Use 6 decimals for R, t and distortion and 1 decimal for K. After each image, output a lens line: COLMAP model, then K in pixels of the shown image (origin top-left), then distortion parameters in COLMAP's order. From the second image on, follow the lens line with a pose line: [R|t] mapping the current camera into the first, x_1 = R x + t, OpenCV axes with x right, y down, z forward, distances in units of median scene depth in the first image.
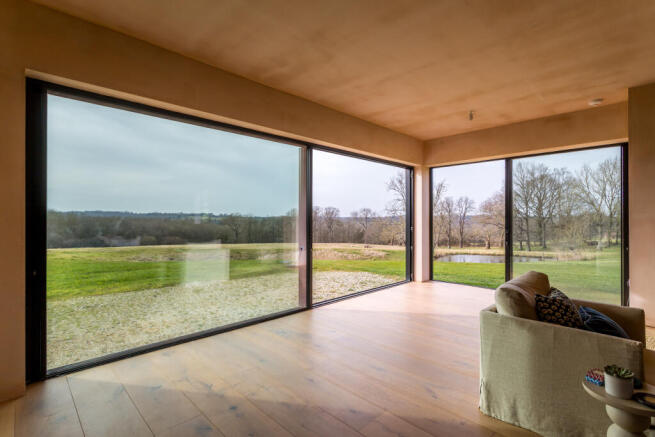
lens RADIAL K [[312.8, 0, 325.0], [0, 312.8, 217.7], [0, 0, 1]] dist [0.003167, -0.000886]
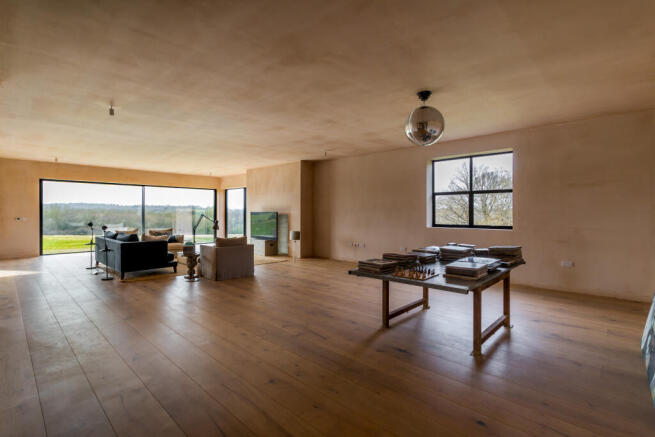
lens RADIAL K [[312.8, 0, 326.5], [0, 312.8, 213.1], [0, 0, 1]] dist [0.003167, -0.000886]
pose [[0.999463, 0.004943, 0.032391, 0.096483], [-0.005203, 0.999955, 0.007927, -0.001727], [-0.032350, -0.008091, 0.999444, -0.116249]]
